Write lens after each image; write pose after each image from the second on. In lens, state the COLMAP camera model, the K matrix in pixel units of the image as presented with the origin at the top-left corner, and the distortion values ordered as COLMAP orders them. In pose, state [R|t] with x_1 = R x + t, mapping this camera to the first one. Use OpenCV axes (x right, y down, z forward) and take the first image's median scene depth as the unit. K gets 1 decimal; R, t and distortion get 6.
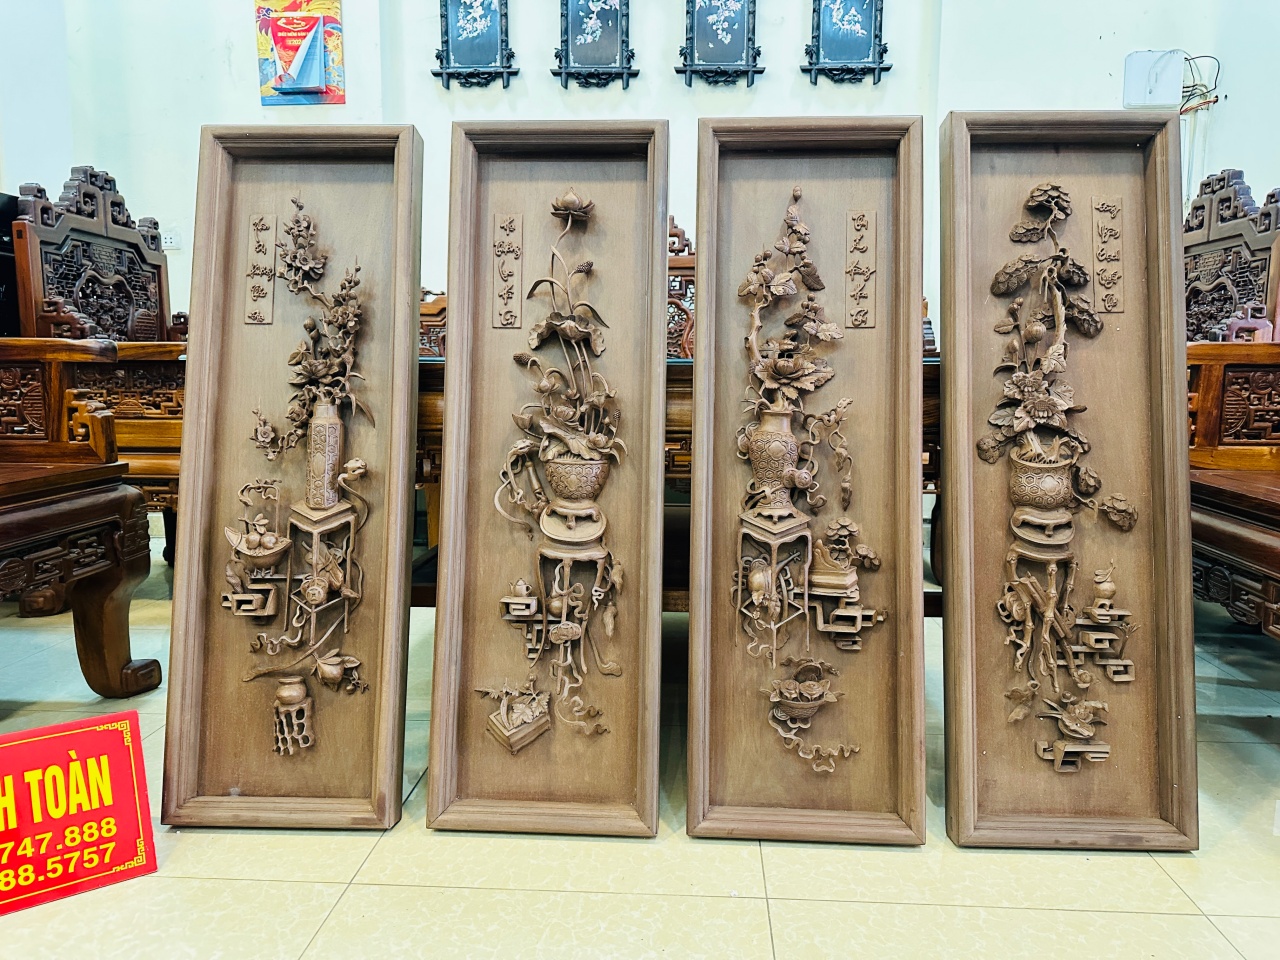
lens RADIAL K [[893.8, 0, 650.2], [0, 893.8, 478.4], [0, 0, 1]] dist [0.053669, -0.069808]
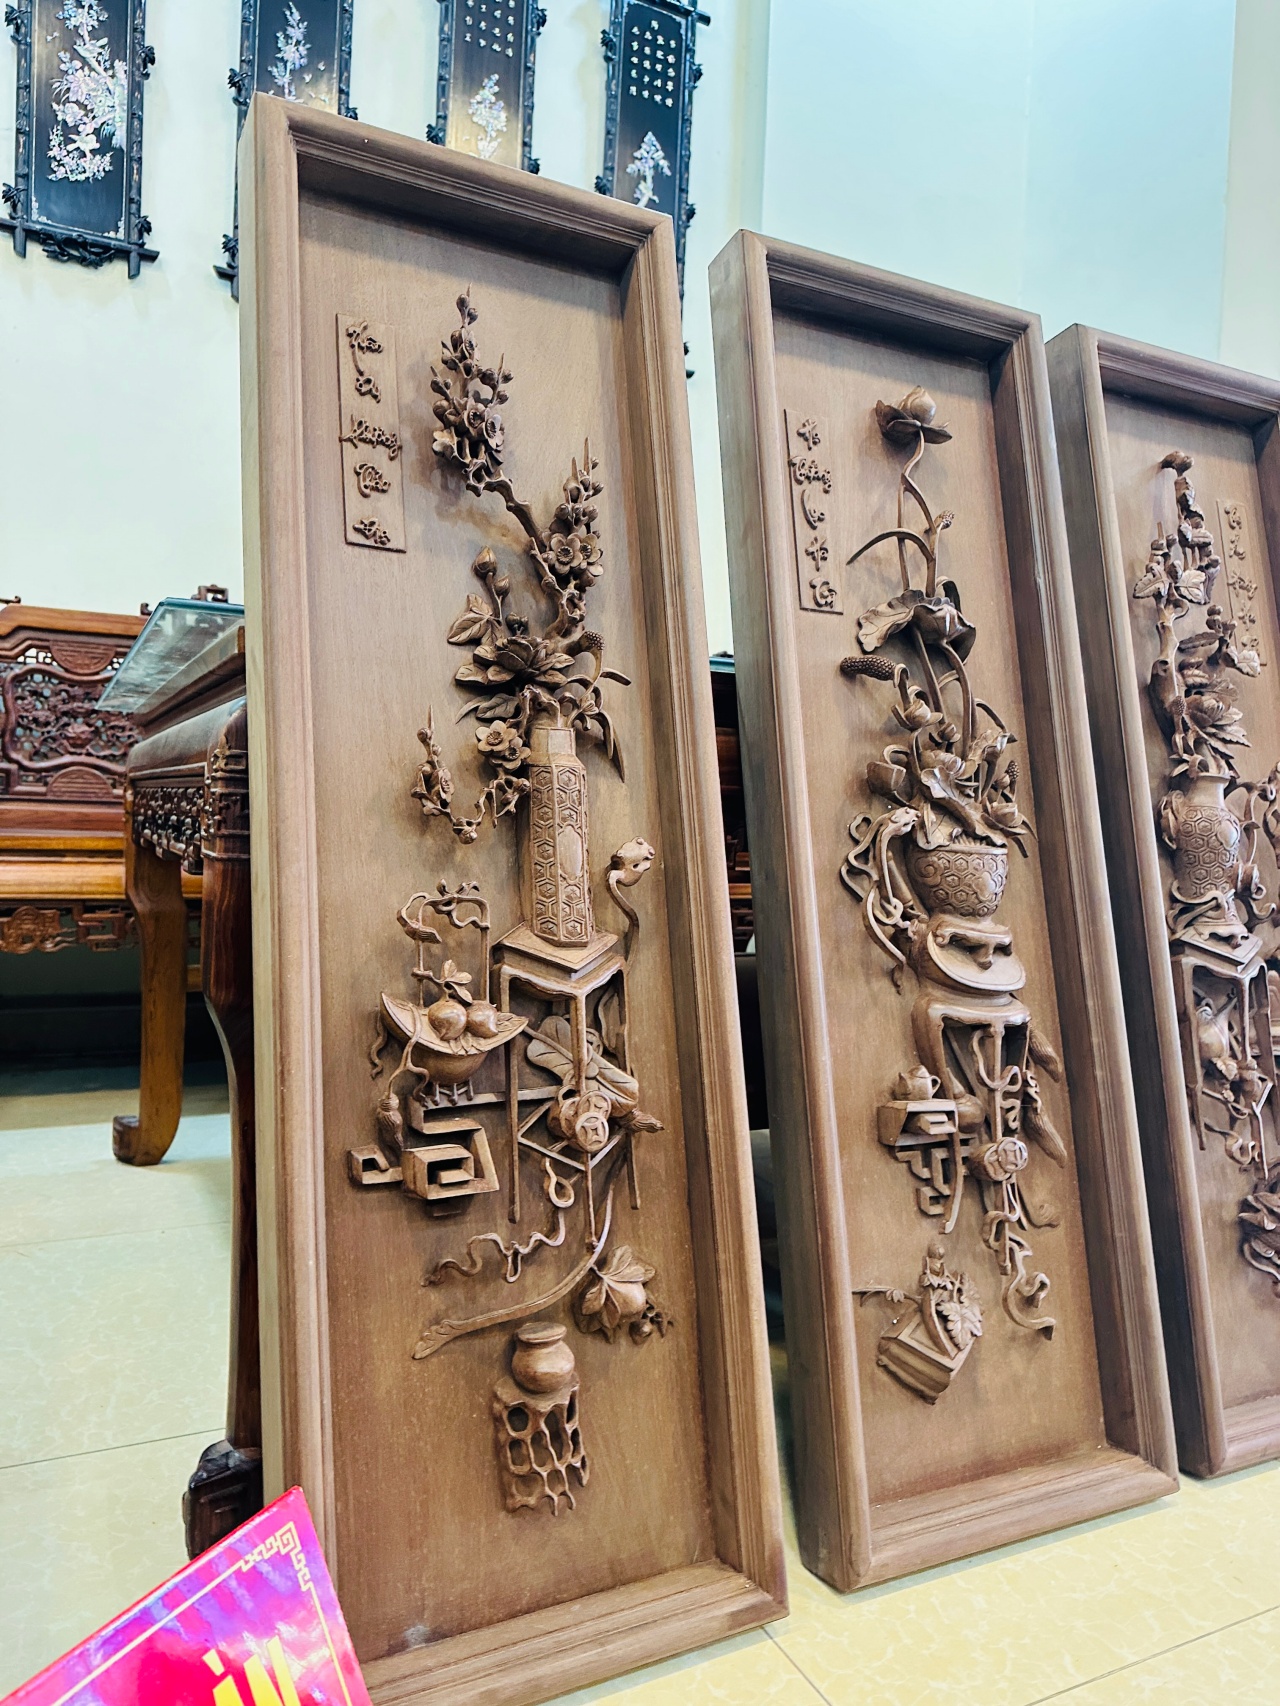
lens RADIAL K [[1188.0, 0, 625.3], [0, 1188.0, 851.0], [0, 0, 1]] dist [0.066435, -0.093767]
pose [[0.874238, 0.010759, 0.485379, -0.645390], [0.027507, 0.997051, -0.071645, 0.029992], [-0.484718, 0.075986, 0.871363, 0.443853]]
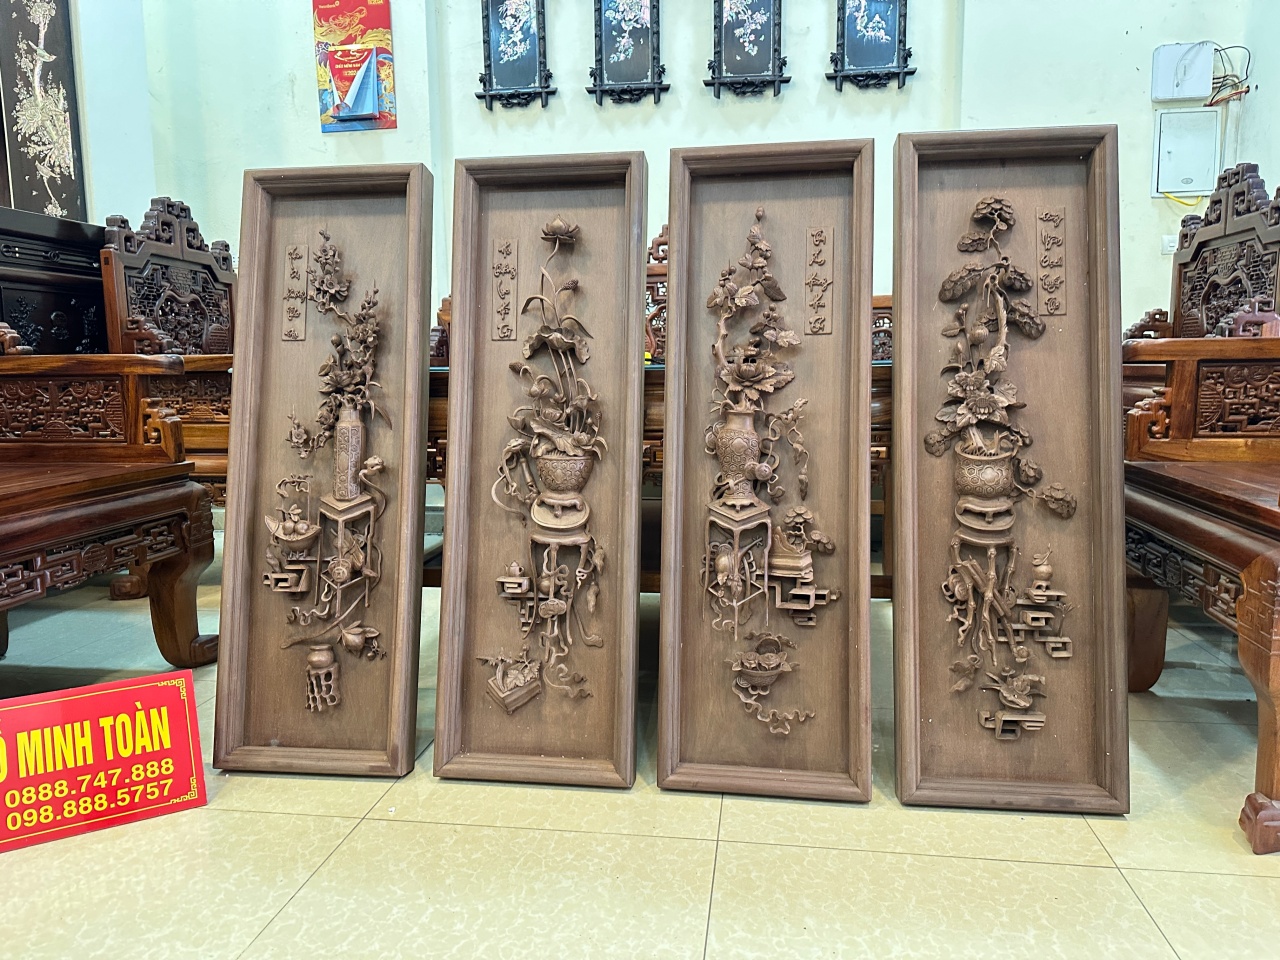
lens RADIAL K [[889.8, 0, 641.7], [0, 889.8, 483.2], [0, 0, 1]] dist [0.080217, -0.119524]
pose [[0.995921, -0.004733, -0.090108, 0.117742], [0.005310, 0.999967, 0.006166, 0.007085], [0.090076, -0.006619, 0.995913, -0.113077]]
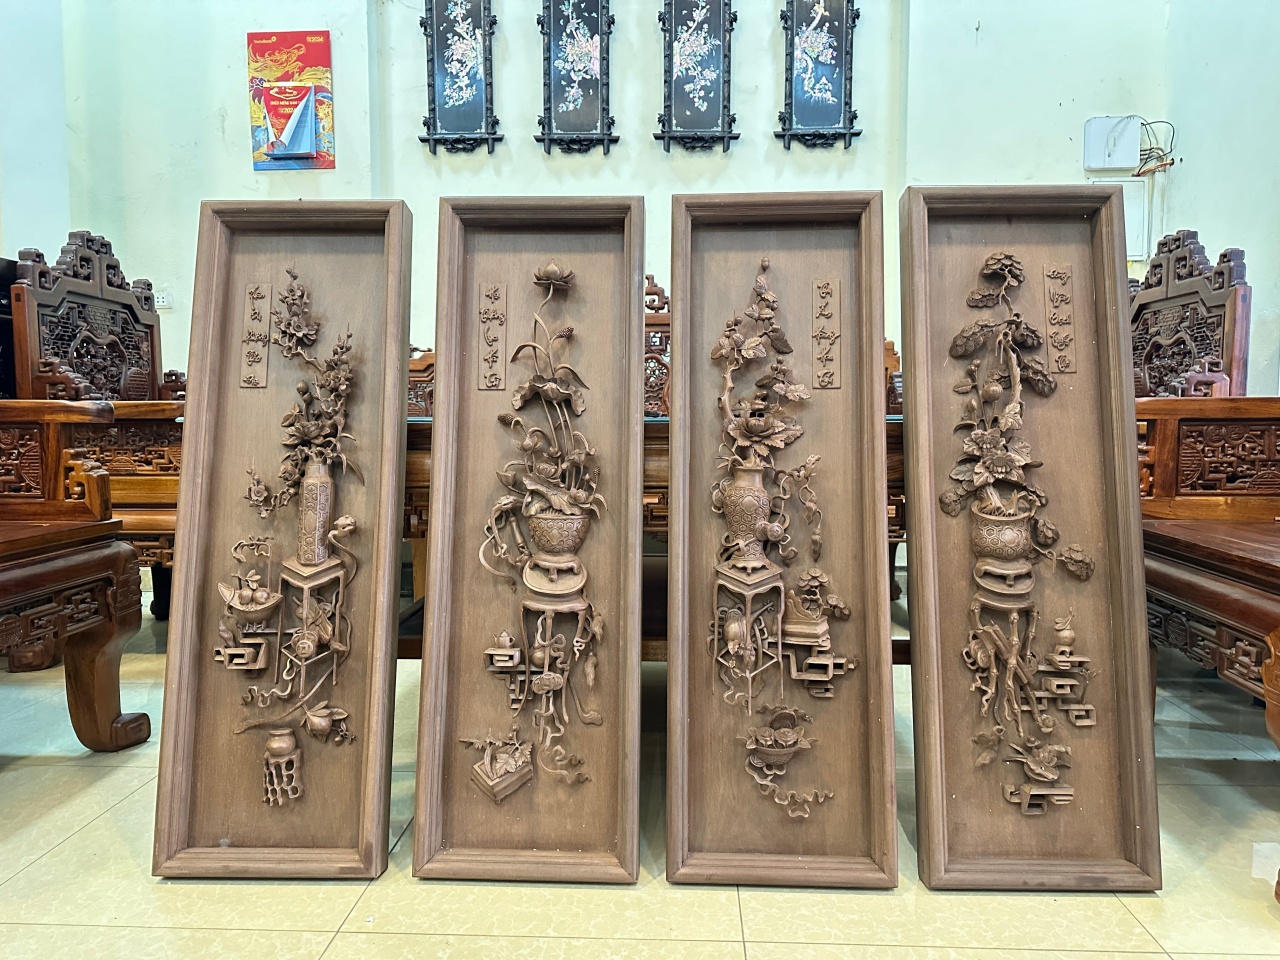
lens RADIAL K [[891.4, 0, 643.7], [0, 891.4, 484.7], [0, 0, 1]] dist [0.066435, -0.093767]
pose [[0.999927, -0.006722, 0.010009, 0.007055], [0.007179, 0.998898, -0.046381, -0.007550], [-0.009686, 0.046449, 0.998874, -0.042899]]
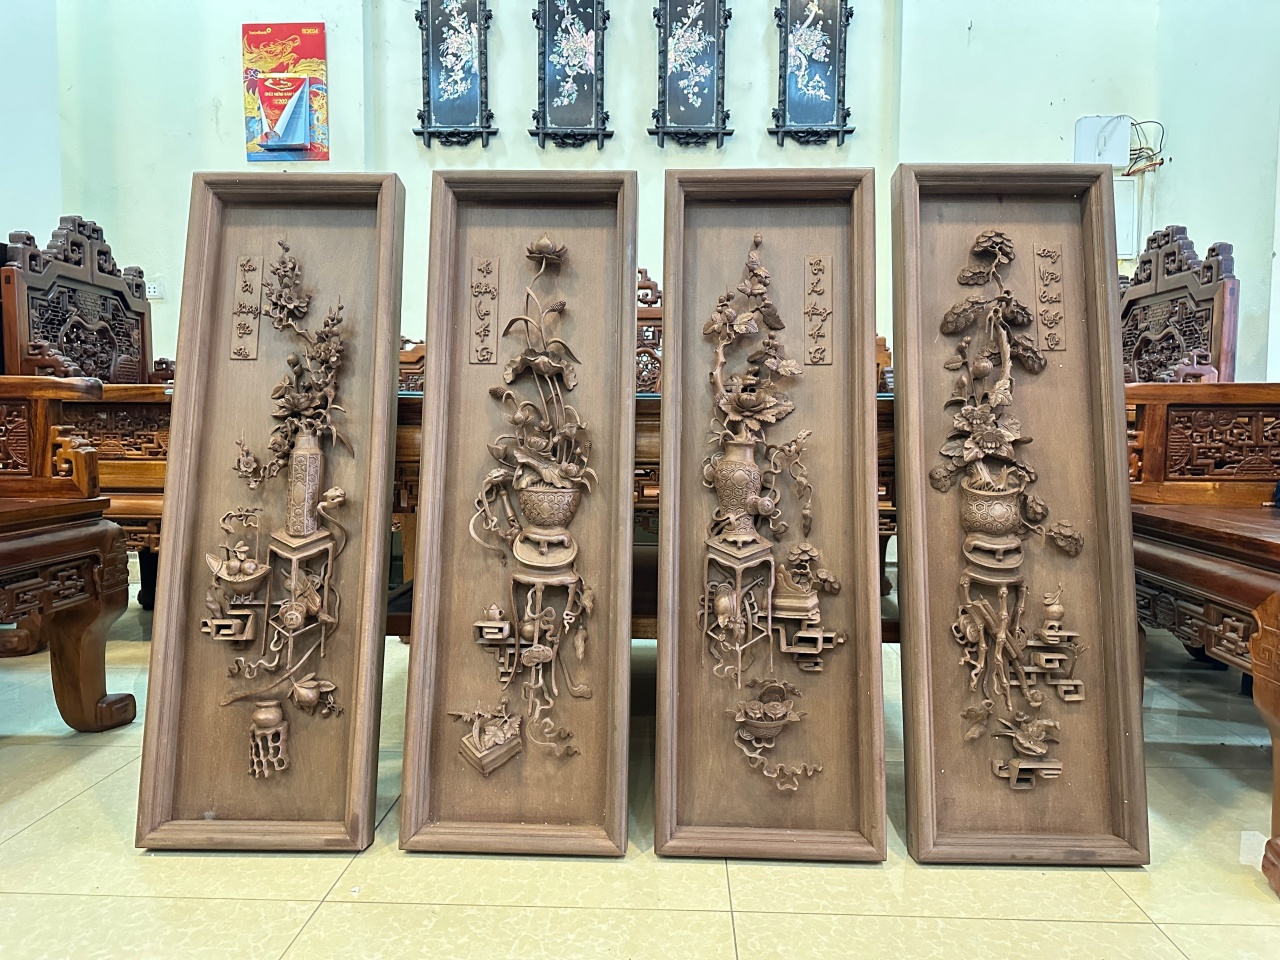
lens RADIAL K [[891.4, 0, 643.7], [0, 891.4, 484.7], [0, 0, 1]] dist [0.066435, -0.093767]
pose [[0.999818, 0.000638, 0.019052, 0.008056], [0.000419, 0.998465, -0.055384, 0.032229], [-0.019058, 0.055382, 0.998283, -0.040172]]
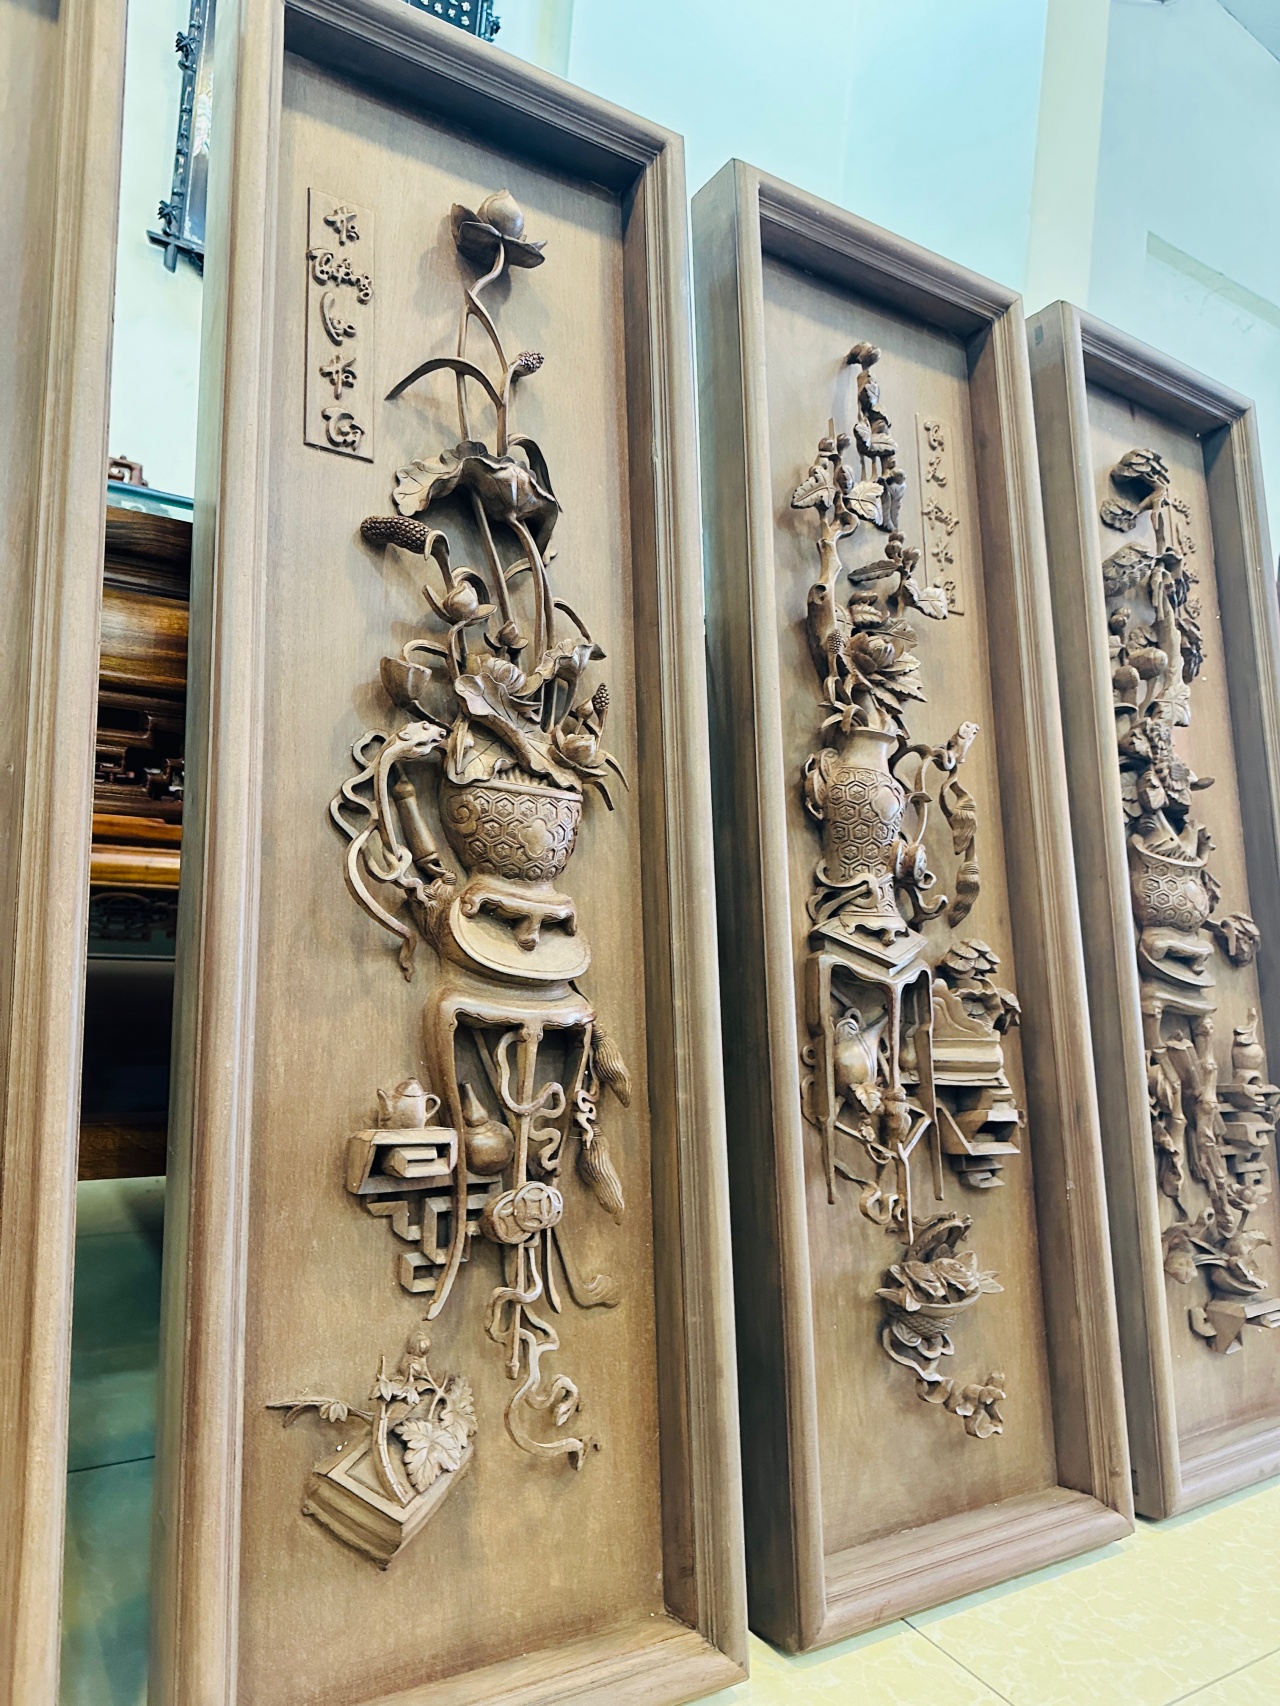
lens RADIAL K [[1188.0, 0, 625.3], [0, 1188.0, 851.0], [0, 0, 1]] dist [0.066435, -0.093767]
pose [[0.810660, 0.068058, 0.581549, -0.370679], [-0.010122, 0.994702, -0.102298, 0.065906], [-0.585430, 0.077043, 0.807054, 0.521216]]
